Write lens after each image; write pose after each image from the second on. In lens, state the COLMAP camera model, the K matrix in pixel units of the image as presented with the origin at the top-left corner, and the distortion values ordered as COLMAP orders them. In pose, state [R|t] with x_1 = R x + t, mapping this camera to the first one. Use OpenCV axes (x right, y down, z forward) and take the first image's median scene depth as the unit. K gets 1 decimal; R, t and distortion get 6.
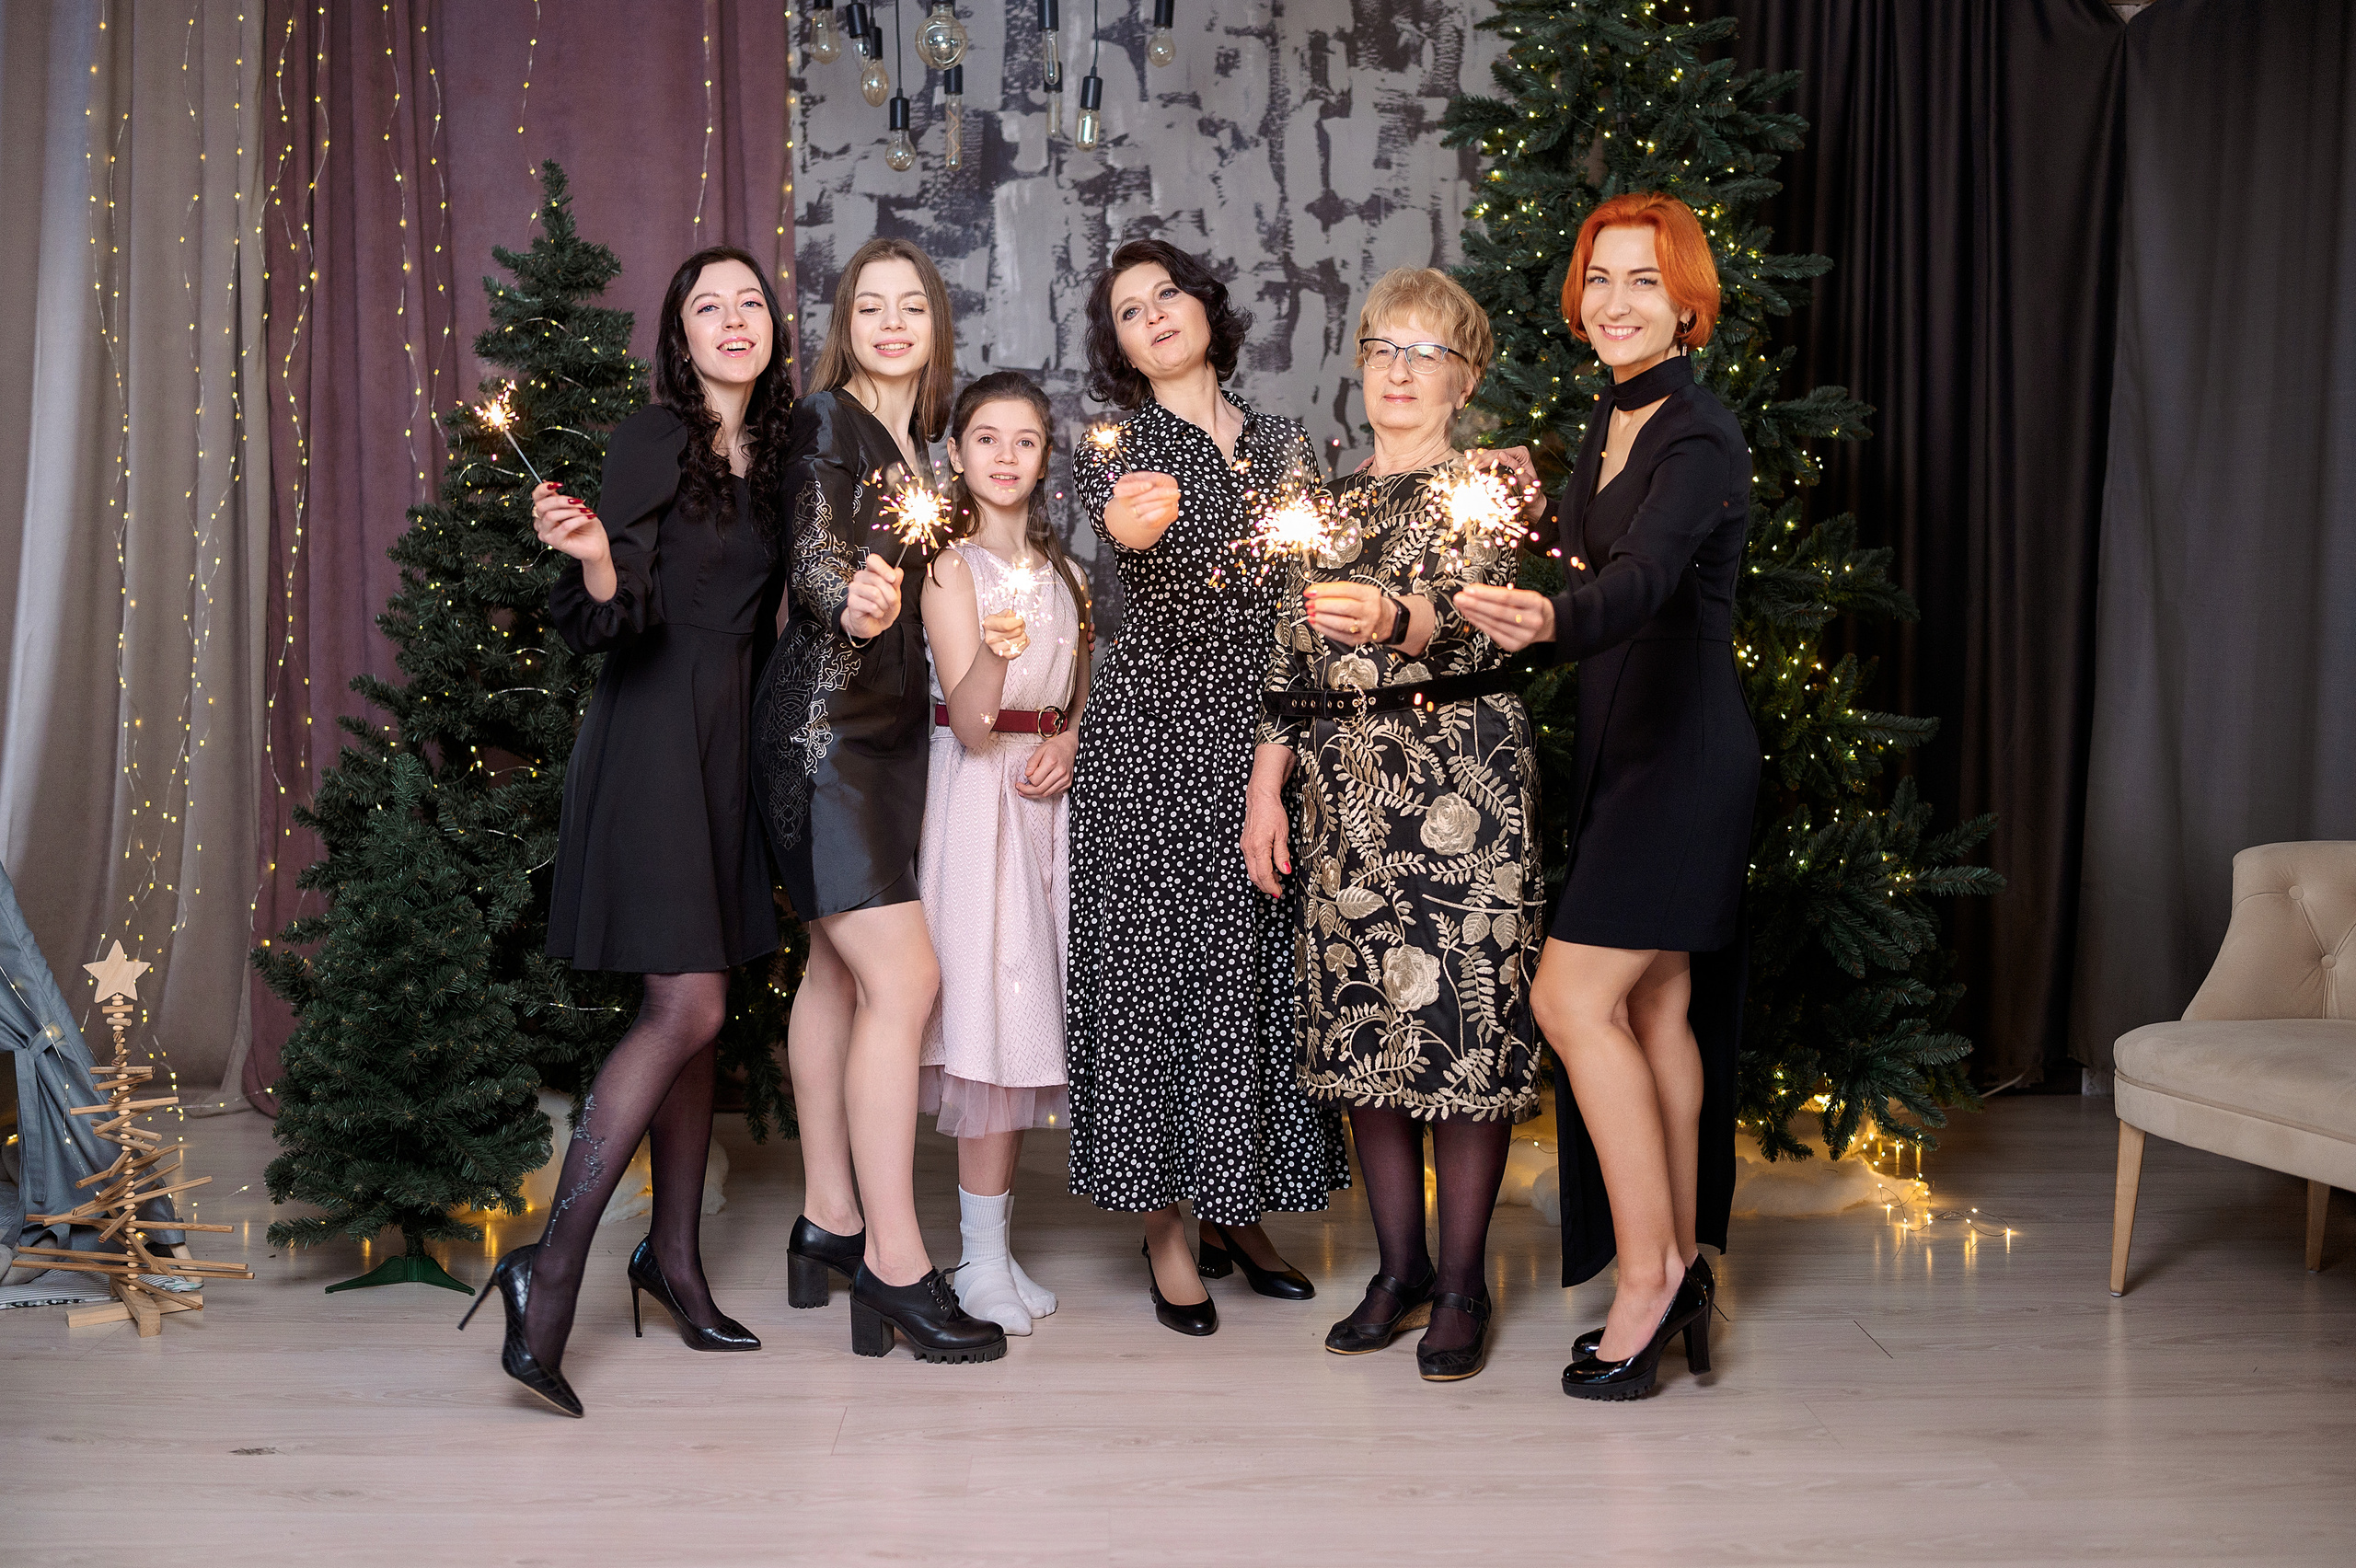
lens RADIAL K [[2545.0, 0, 1167.4], [0, 2545.0, 782.1], [0, 0, 1]] dist [-0.033290, 0.000000]
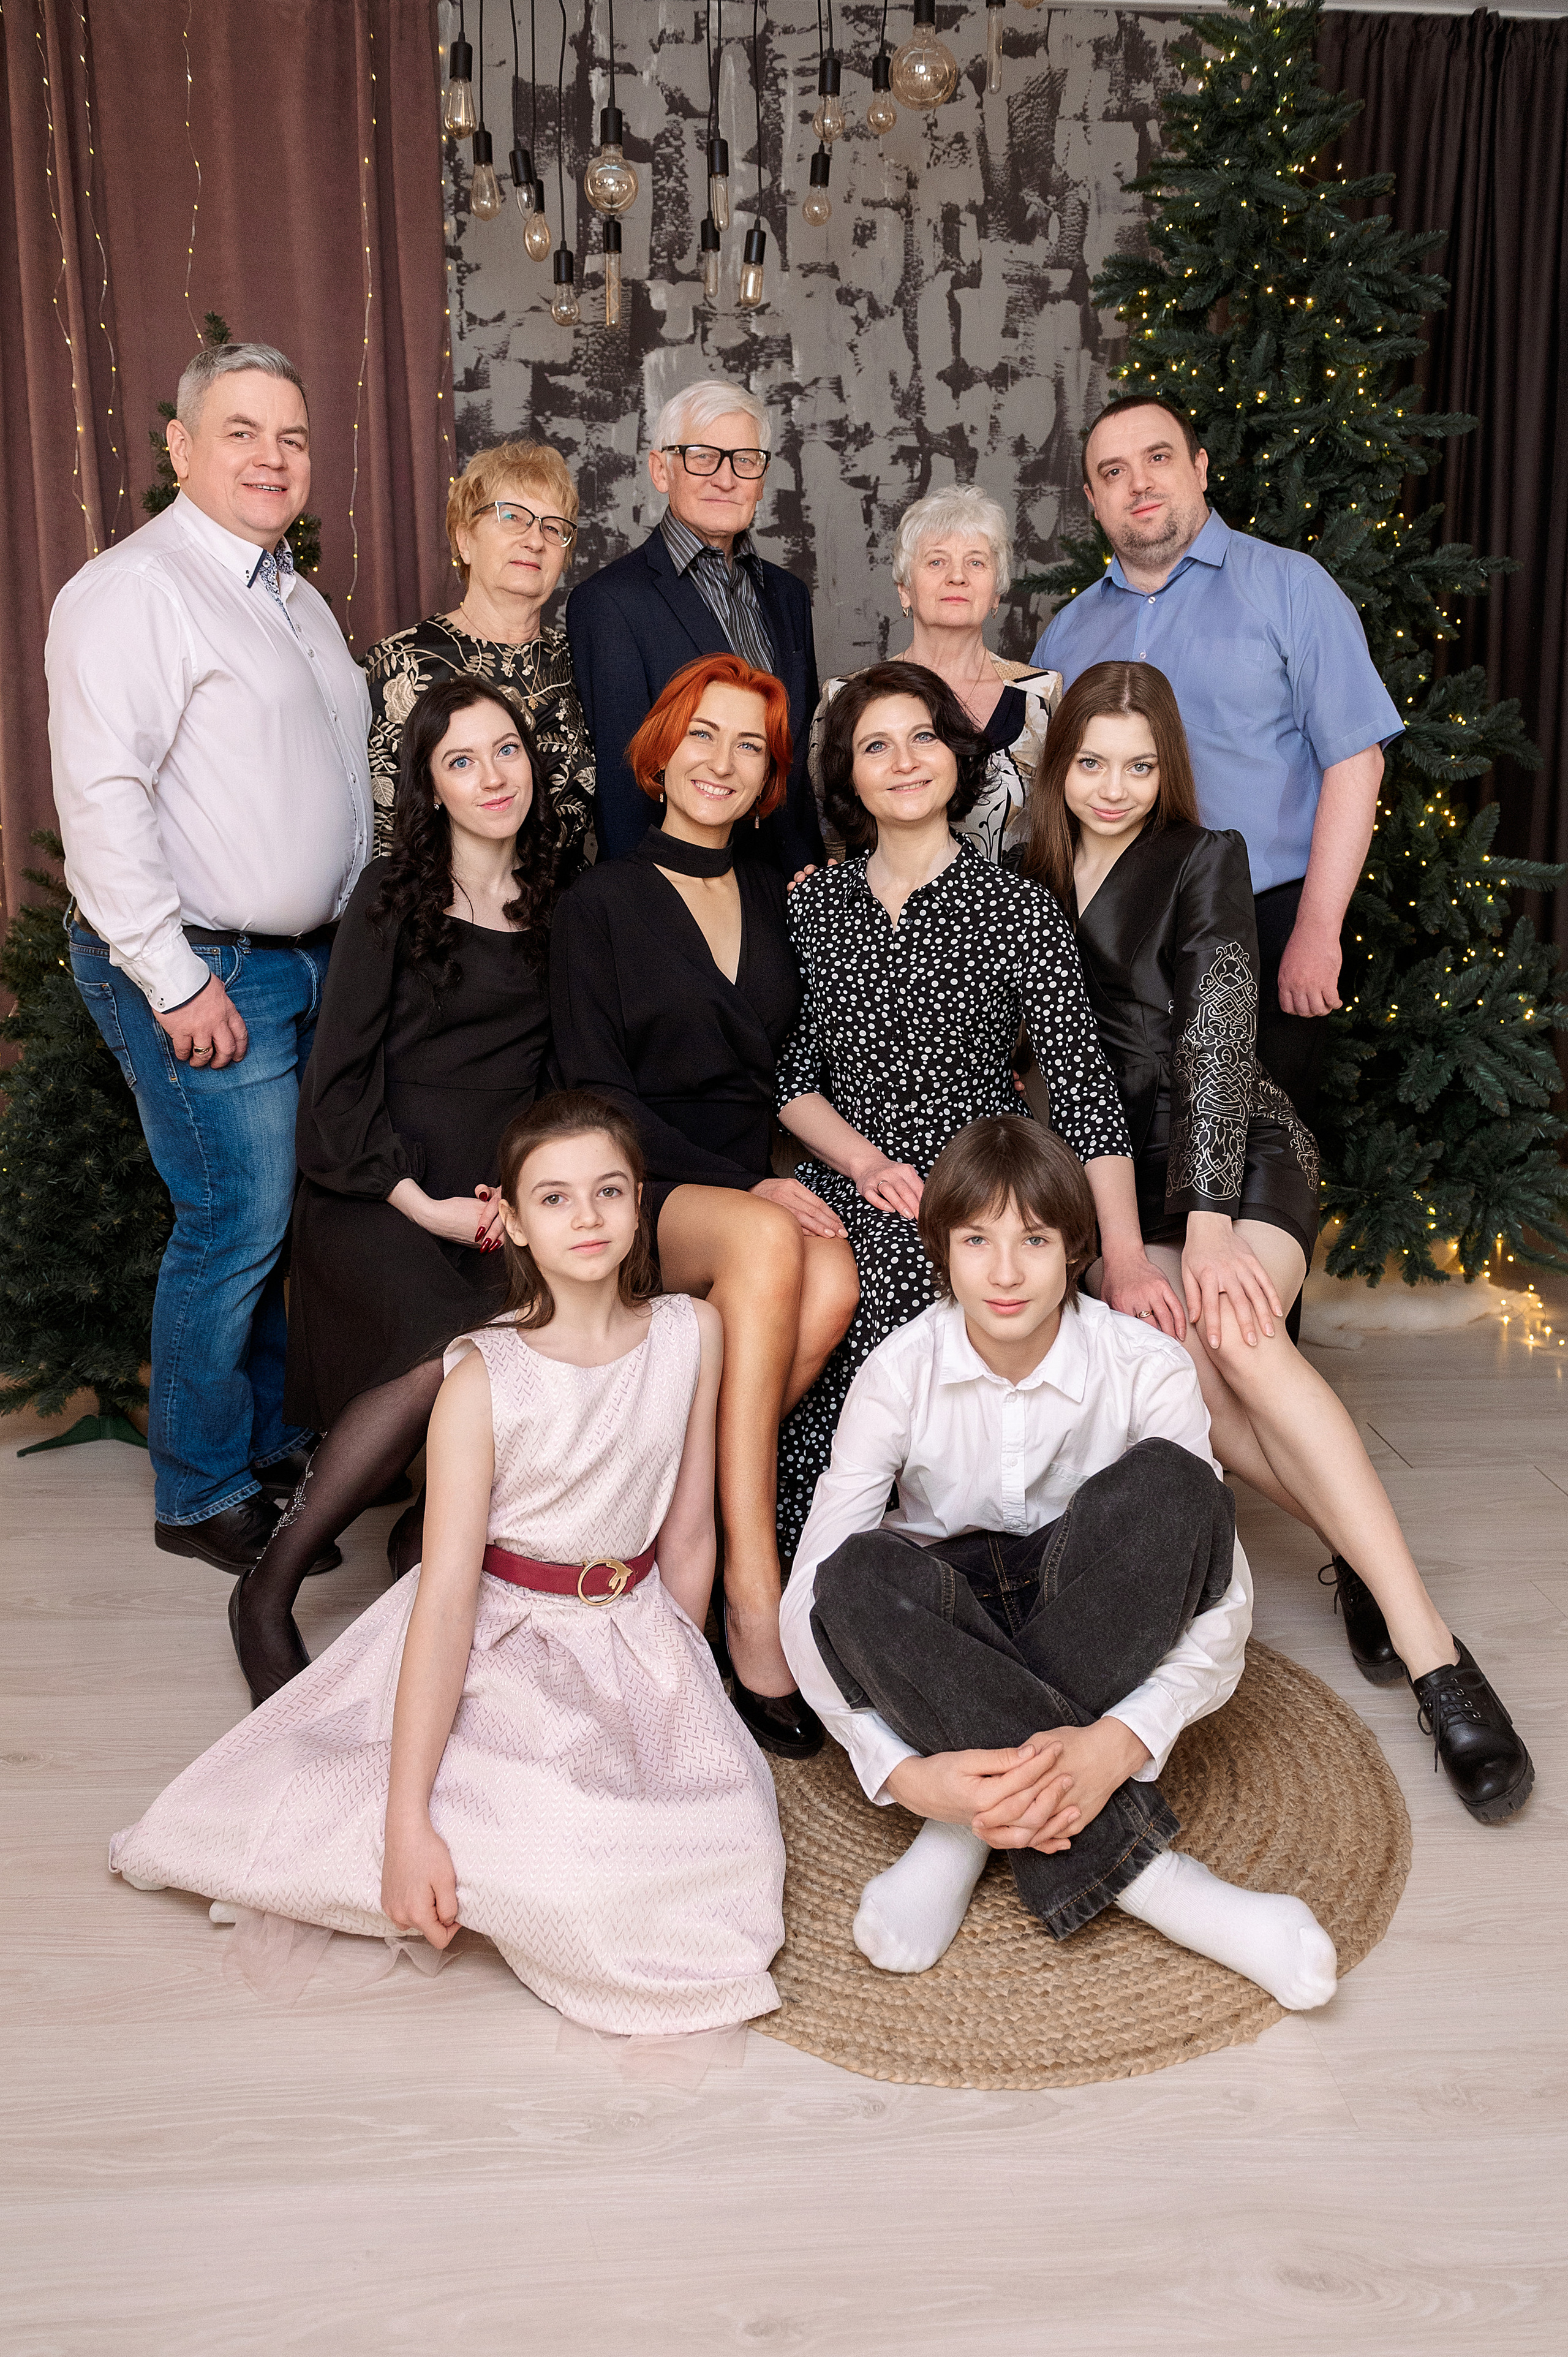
lens RADIAL K [[1862.0, 0, 756.9], [0, 1862.0, 1007.9], [0, 0, 1]] dist [-0.037933, 0.043015]
pose [[0.999491, -0.007430, 0.031035, -0.047002], [0.004938, 0.996812, 0.079637, -0.025150], [-0.031527, -0.079443, 0.996341, 0.211539]]
